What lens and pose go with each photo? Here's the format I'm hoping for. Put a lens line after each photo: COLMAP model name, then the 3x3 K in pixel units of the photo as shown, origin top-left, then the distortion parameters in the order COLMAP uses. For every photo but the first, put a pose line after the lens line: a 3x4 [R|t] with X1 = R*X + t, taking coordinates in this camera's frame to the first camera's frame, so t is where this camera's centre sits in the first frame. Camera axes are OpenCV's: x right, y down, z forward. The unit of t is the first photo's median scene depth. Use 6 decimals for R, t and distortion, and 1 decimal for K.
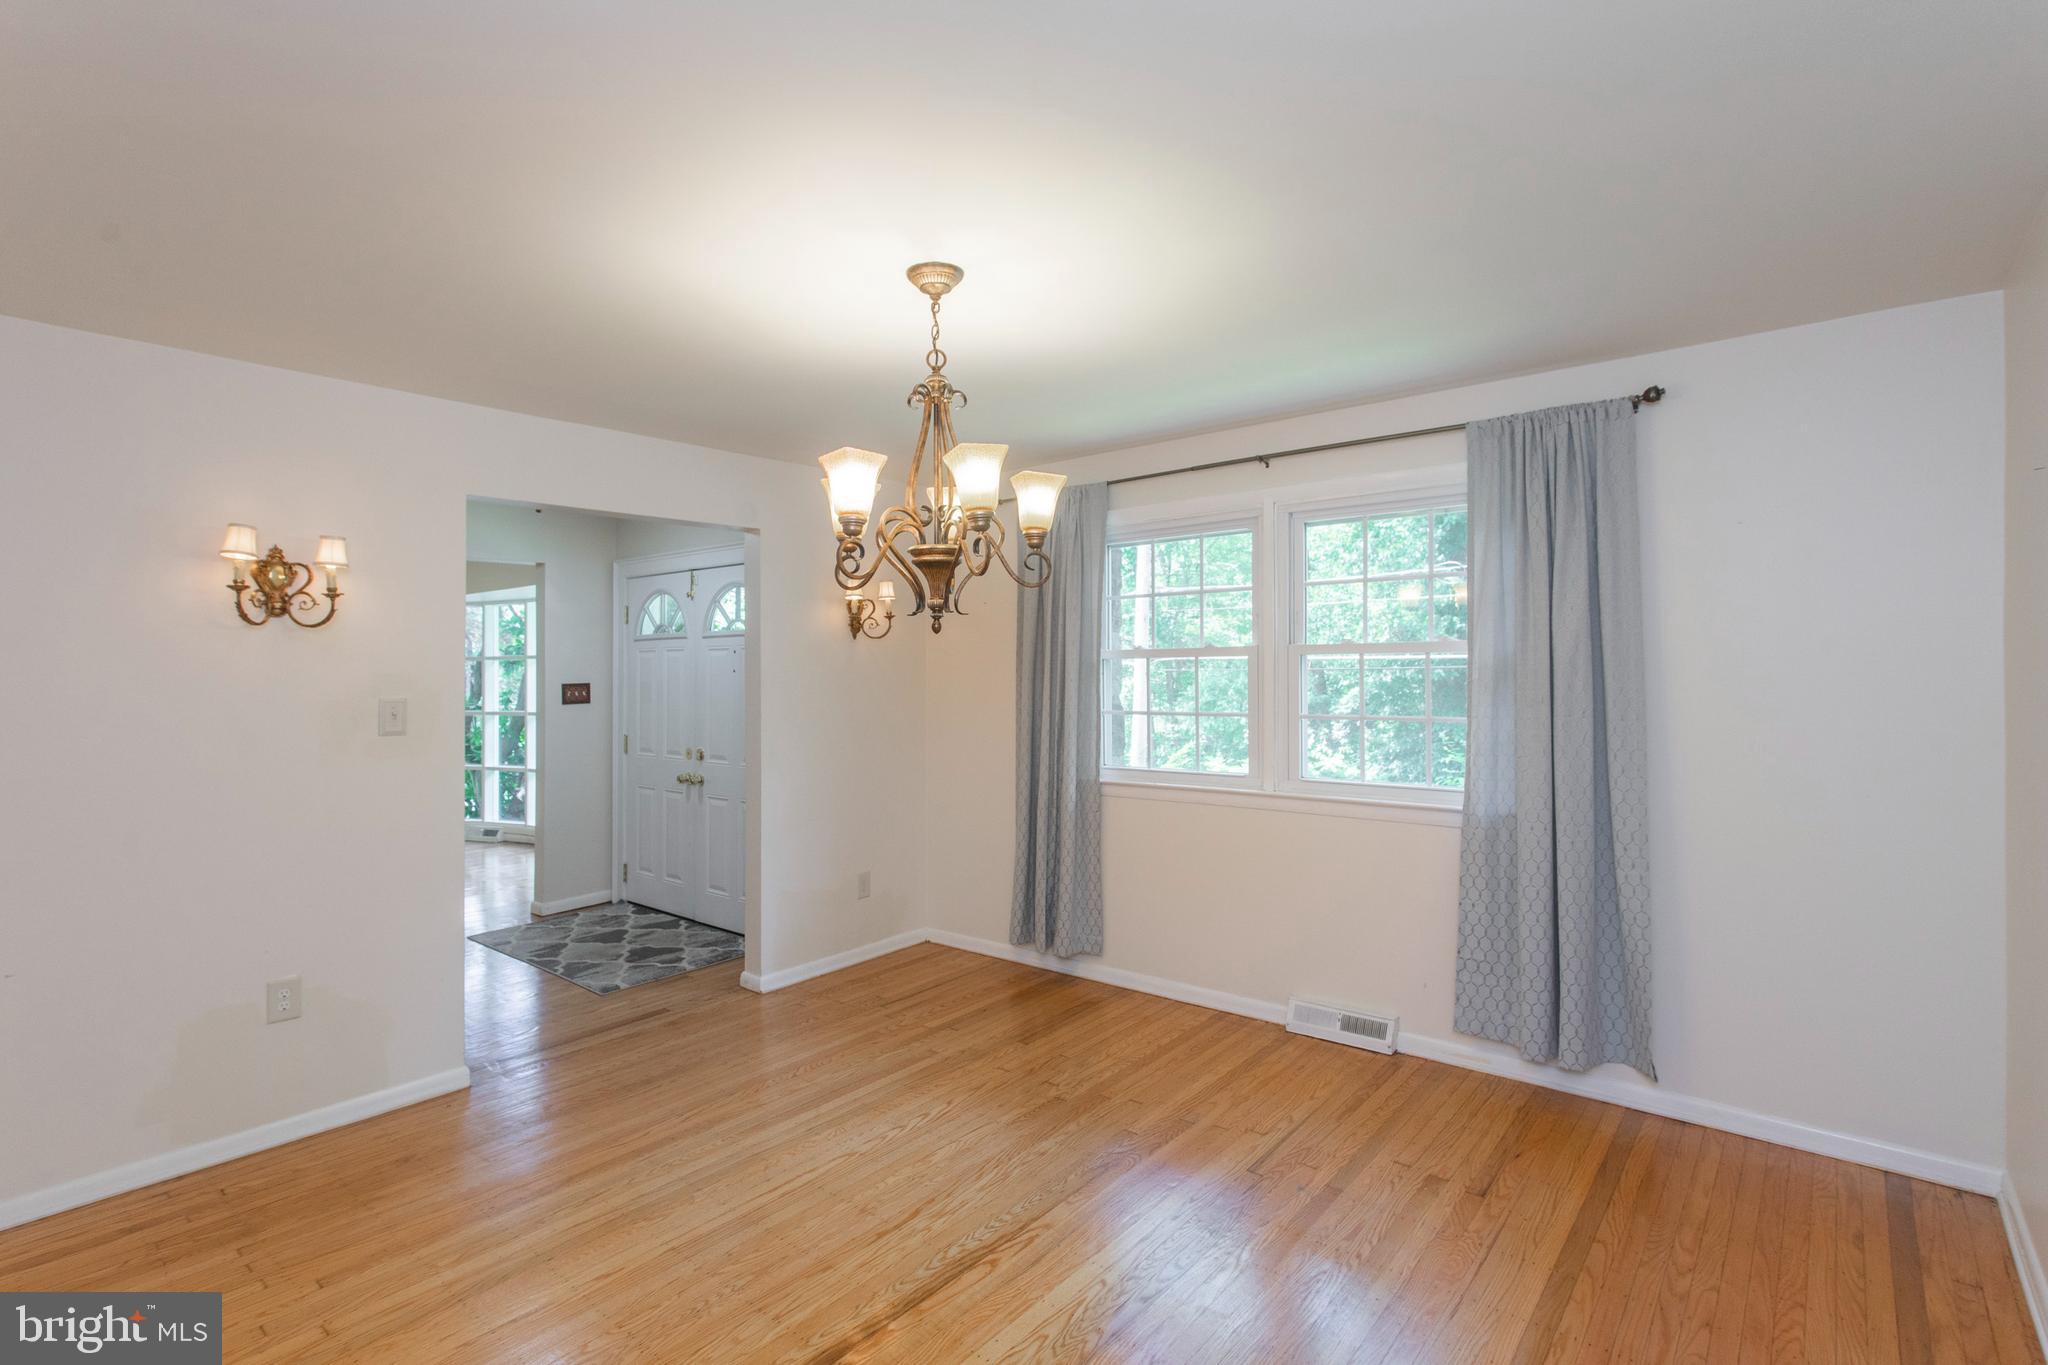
lens RADIAL K [[973.4, 0, 1027.8], [0, 973.4, 681.5], [0, 0, 1]] dist [-0.011085, 0.000506]
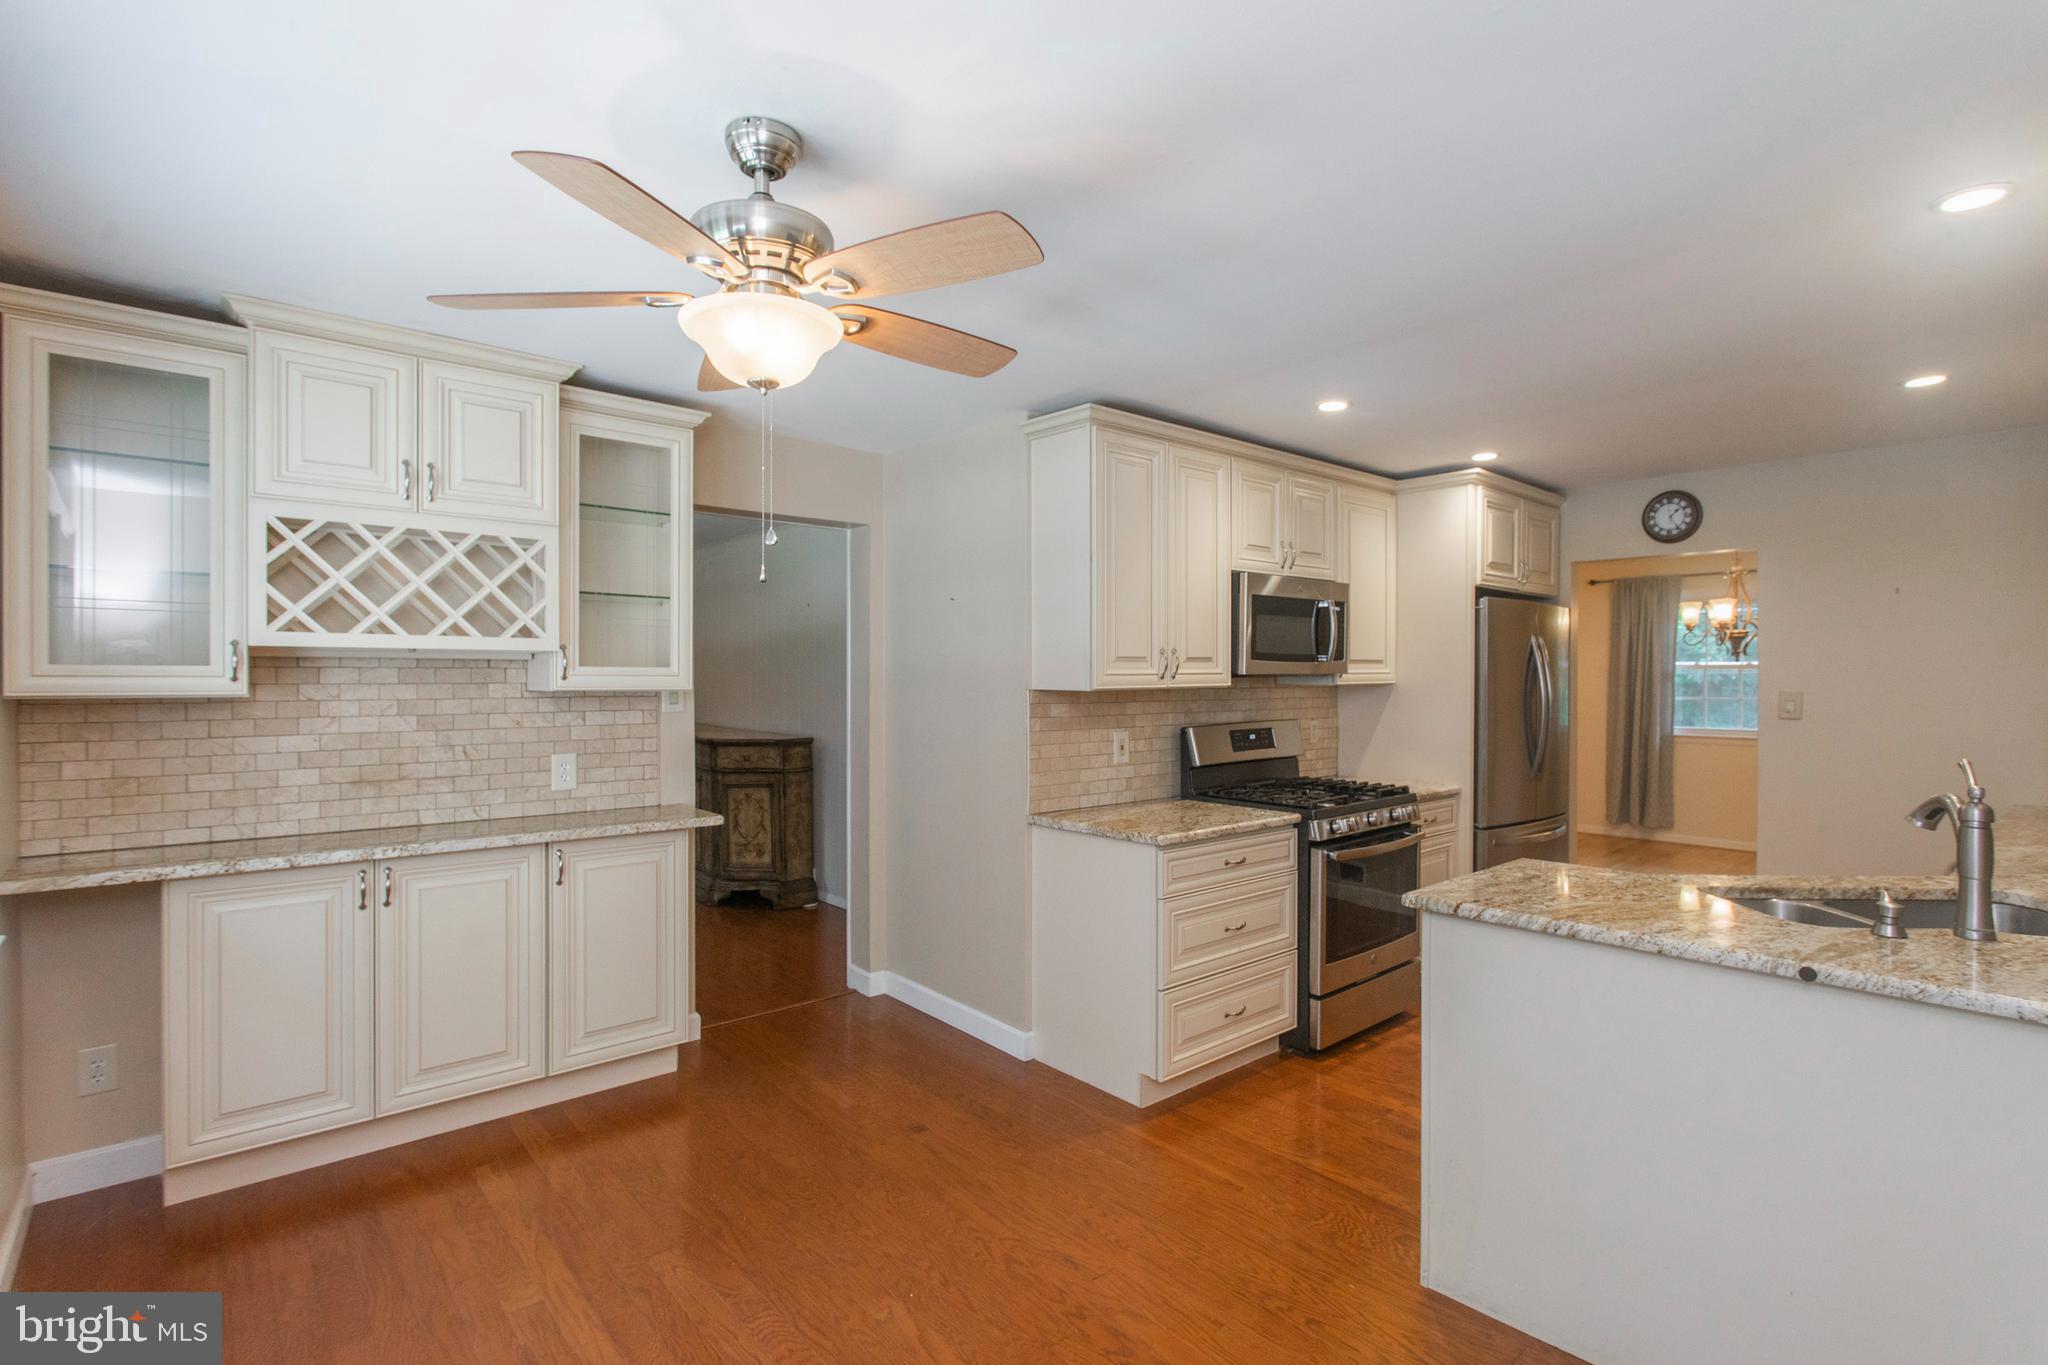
lens RADIAL K [[973.4, 0, 1027.8], [0, 973.4, 681.5], [0, 0, 1]] dist [-0.011085, 0.000506]
pose [[0.986930, 0.011002, -0.160772, -1.511179], [-0.010558, 0.999938, 0.003614, 0.012576], [0.160802, -0.001869, 0.986985, -1.832219]]
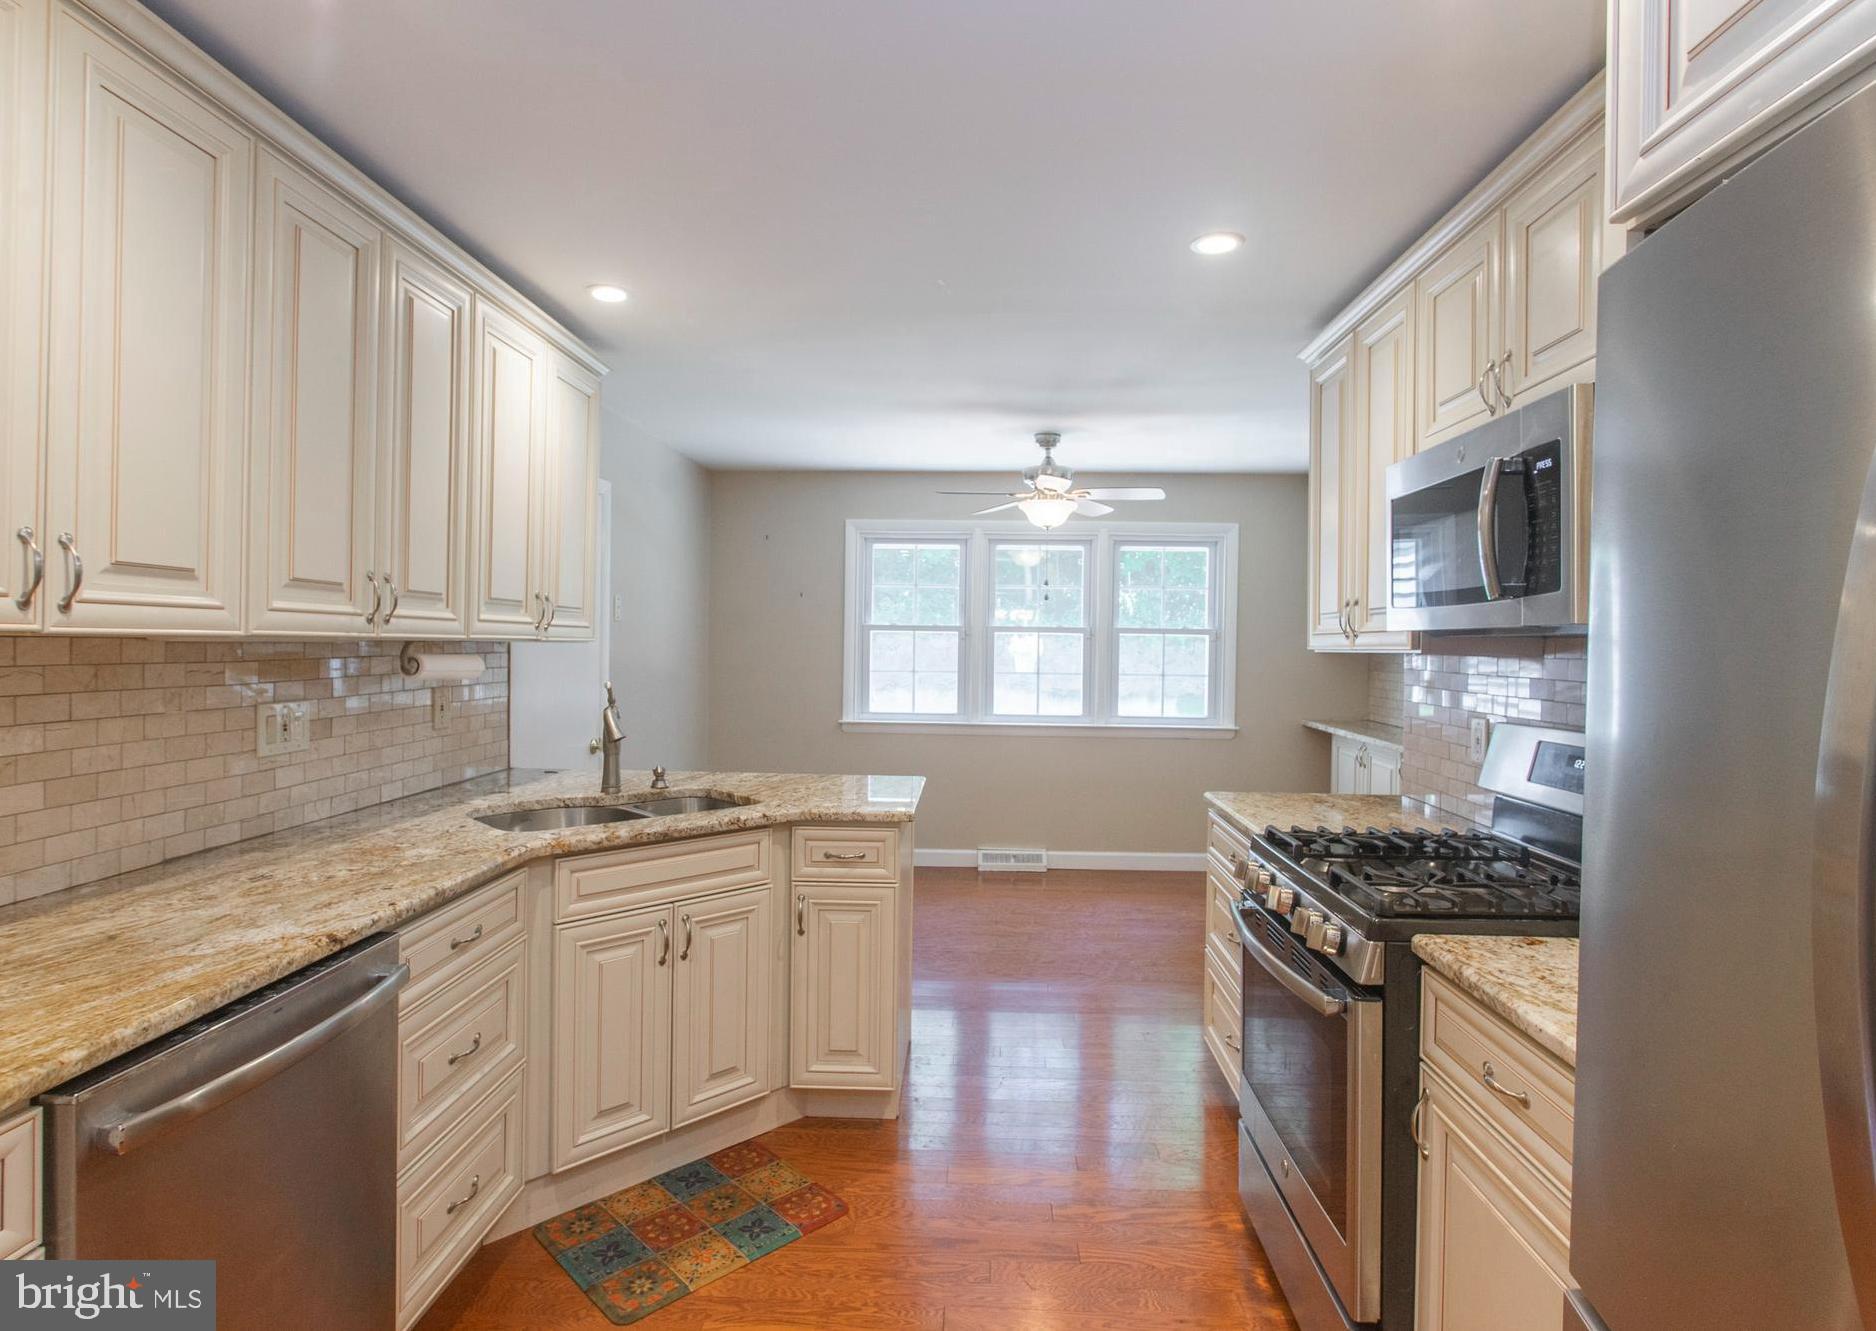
lens RADIAL K [[974.4, 0, 943.3], [0, 974.4, 646.4], [0, 0, 1]] dist [-0.015636, 0.009974]
pose [[-0.797297, 0.003532, -0.603577, -0.498778], [-0.008684, 0.999812, 0.017322, 0.005771], [0.603525, 0.019052, -0.797117, 0.233480]]
